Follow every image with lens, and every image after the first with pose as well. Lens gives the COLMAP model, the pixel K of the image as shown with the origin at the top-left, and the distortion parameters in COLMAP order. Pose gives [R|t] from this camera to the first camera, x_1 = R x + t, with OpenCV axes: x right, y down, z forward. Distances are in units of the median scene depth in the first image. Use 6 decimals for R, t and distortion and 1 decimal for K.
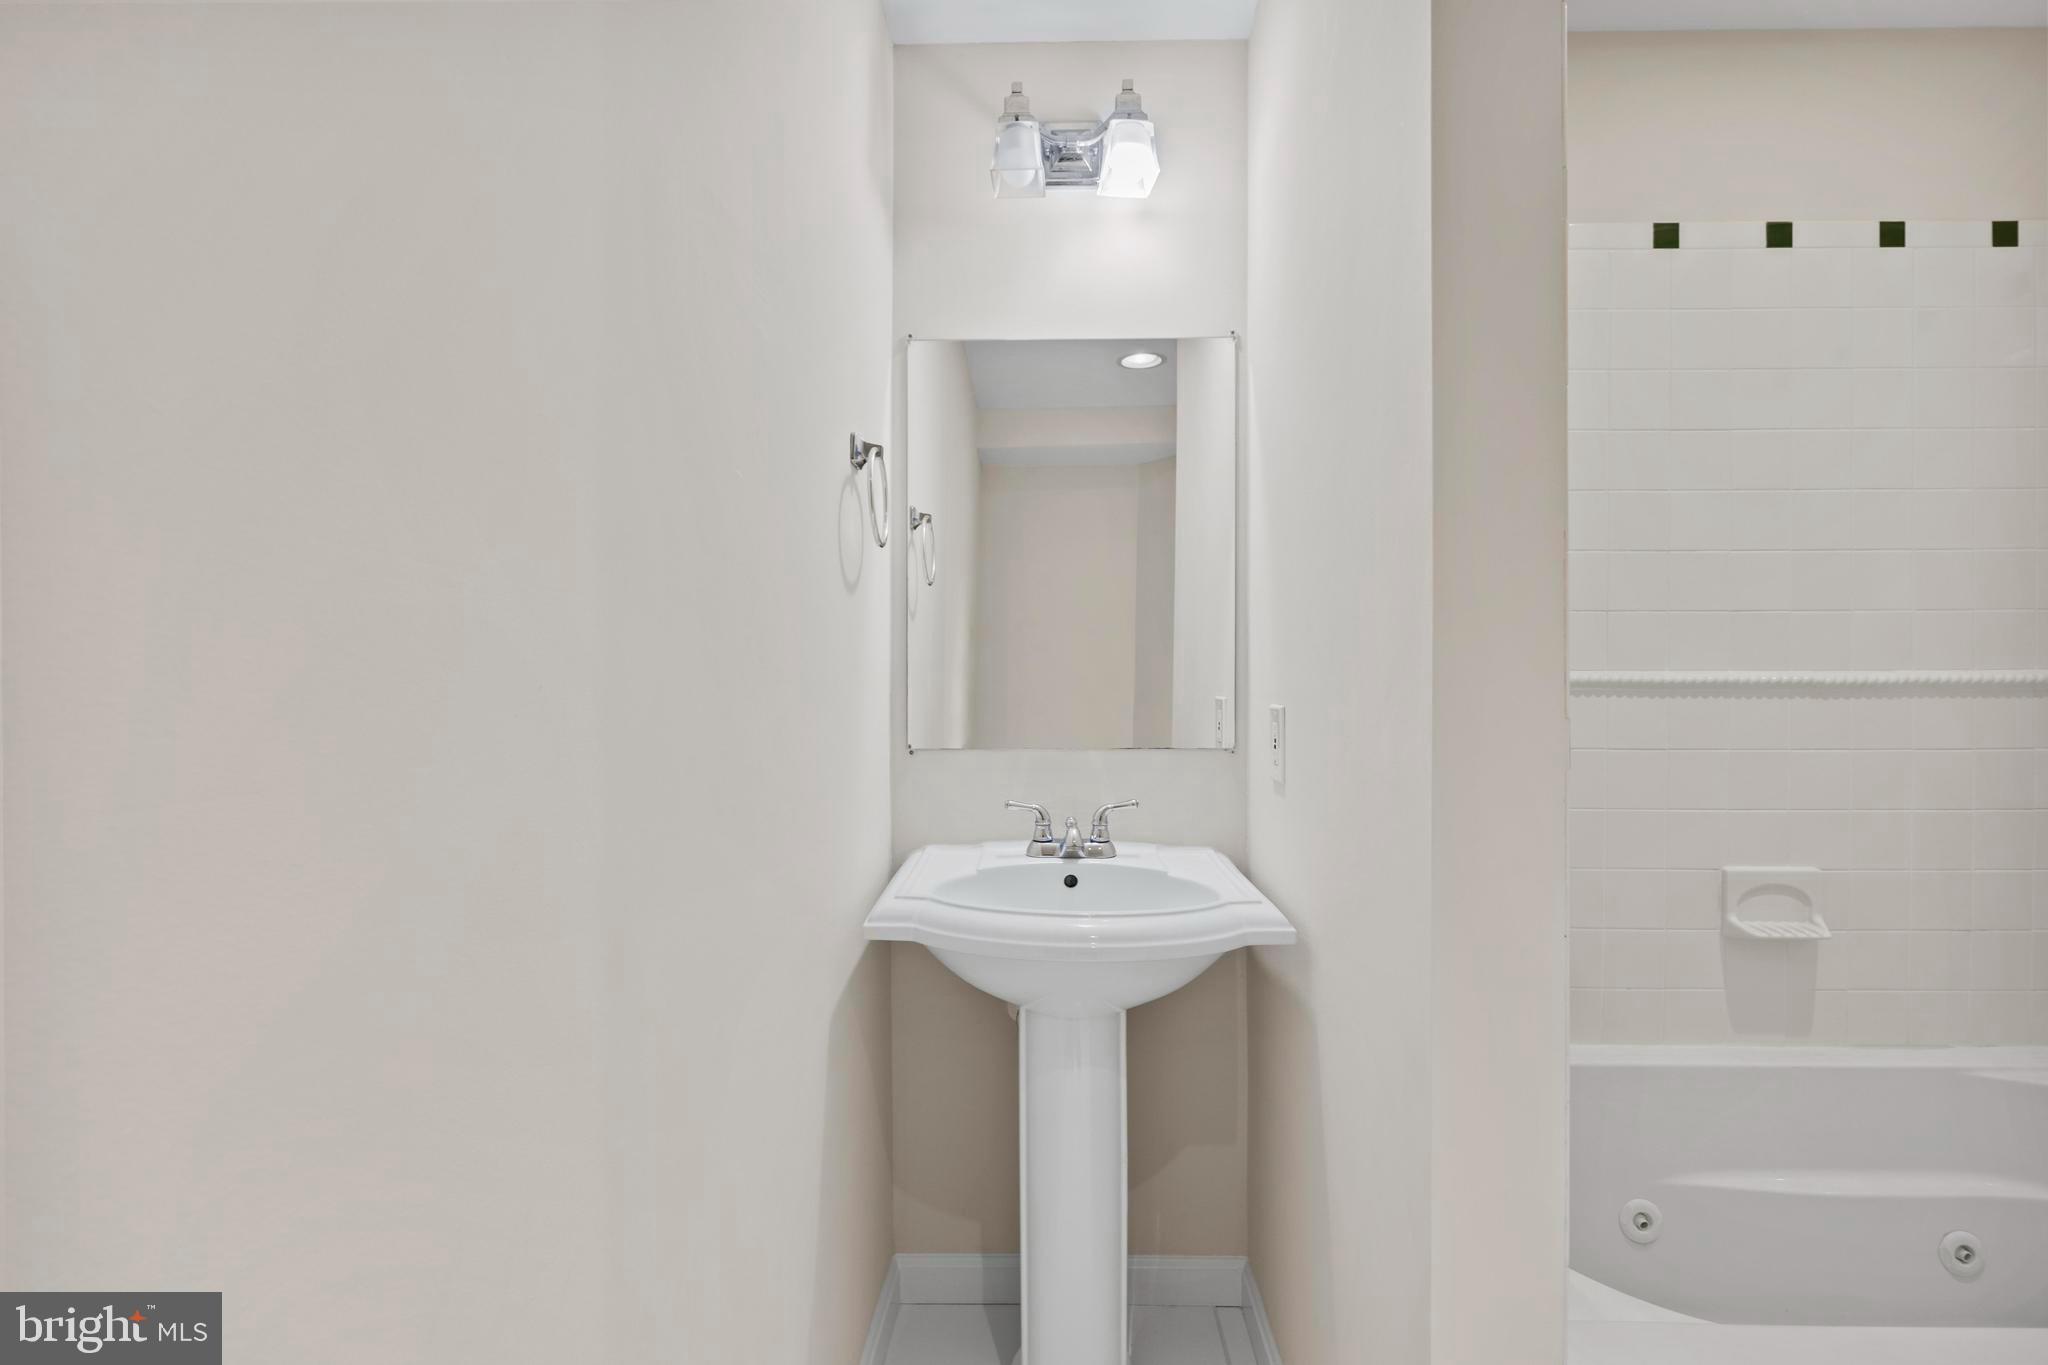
lens RADIAL K [[878.7, 0, 1041.9], [0, 878.7, 683.8], [0, 0, 1]] dist [-0.007658, -0.000818]
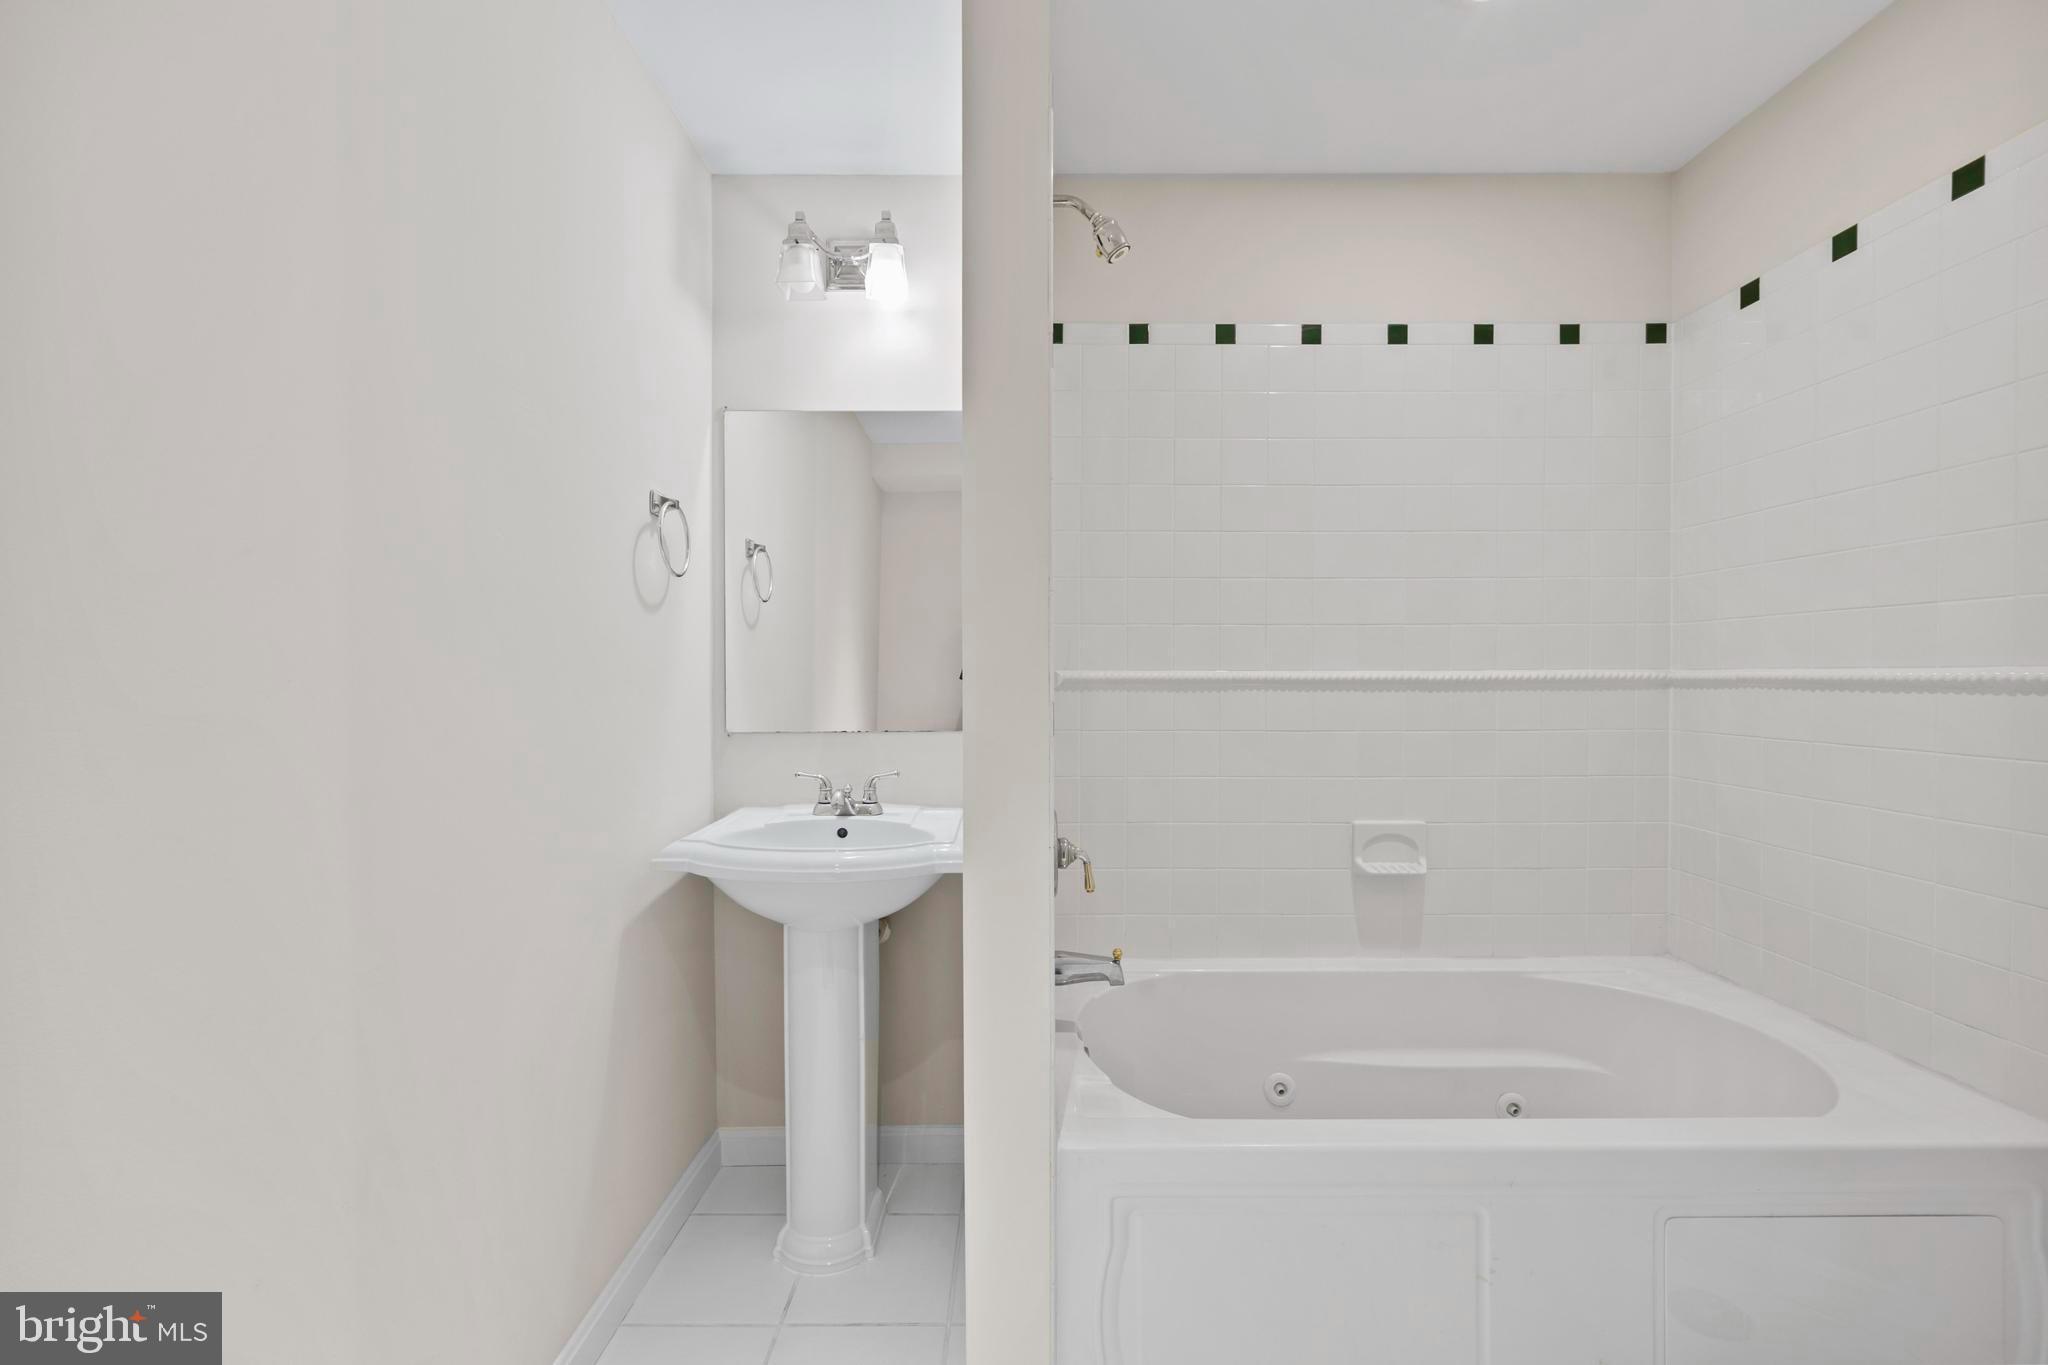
lens RADIAL K [[806.8, 0, 1017.2], [0, 806.8, 690.7], [0, 0, 1]] dist [-0.006293, 0.001374]
pose [[0.999601, -0.001089, 0.028236, 0.249137], [0.000793, 0.999945, 0.010479, 0.002231], [-0.028246, -0.010453, 0.999546, -0.189412]]
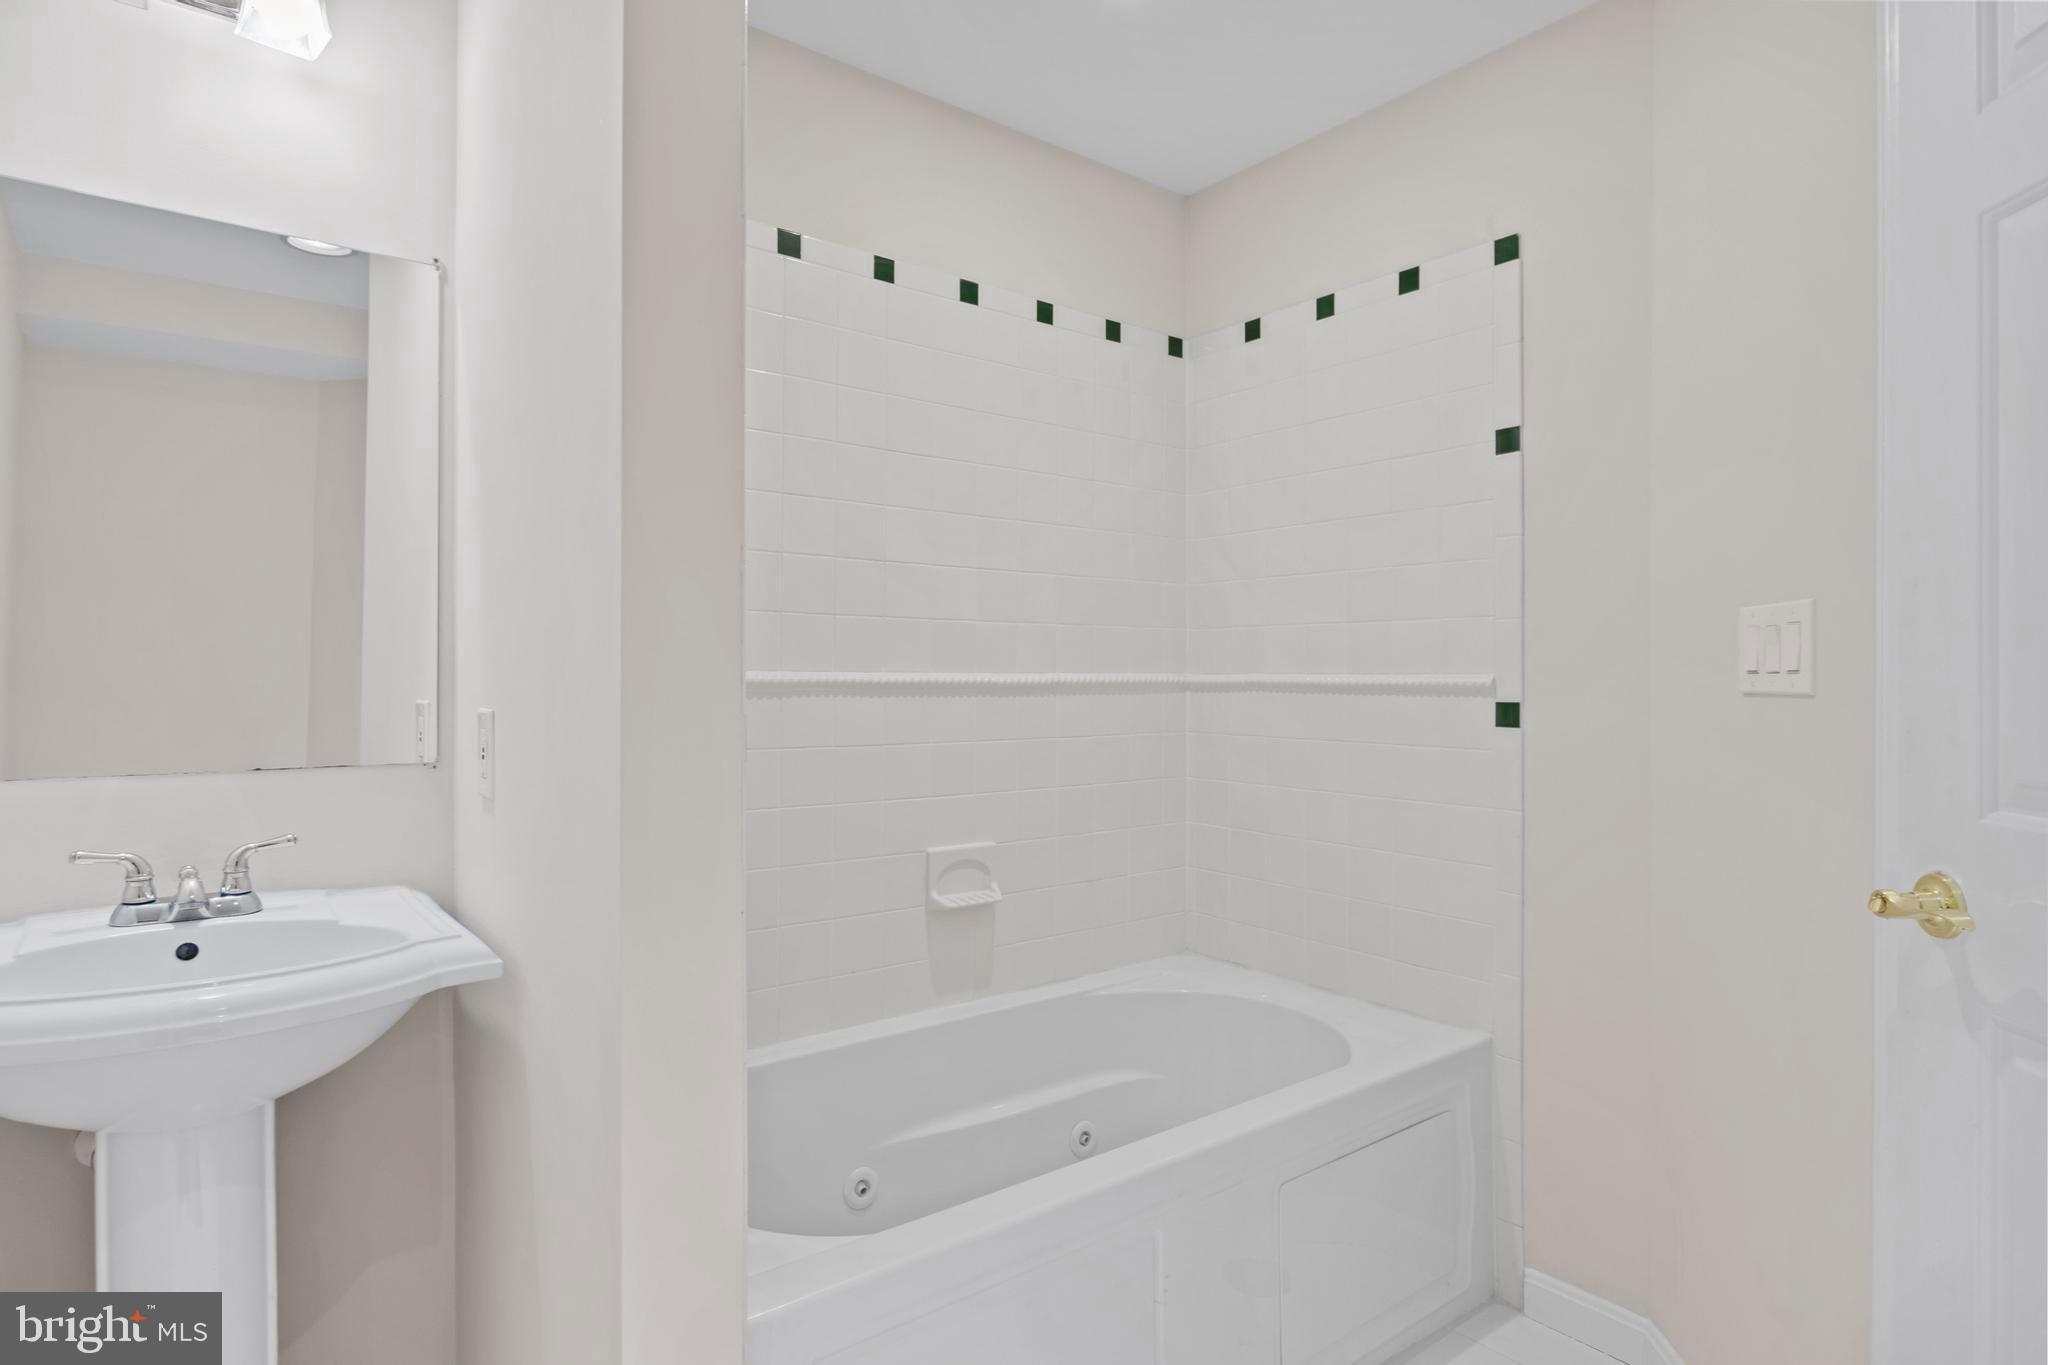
lens RADIAL K [[1073.2, 0, 1016.4], [0, 1073.2, 681.6], [0, 0, 1]] dist [-0.004283, -0.001263]
pose [[0.775219, 0.001271, 0.631691, 0.004992], [0.000831, 0.999995, -0.003032, 0.000897], [-0.631692, 0.002876, 0.775214, -0.133040]]
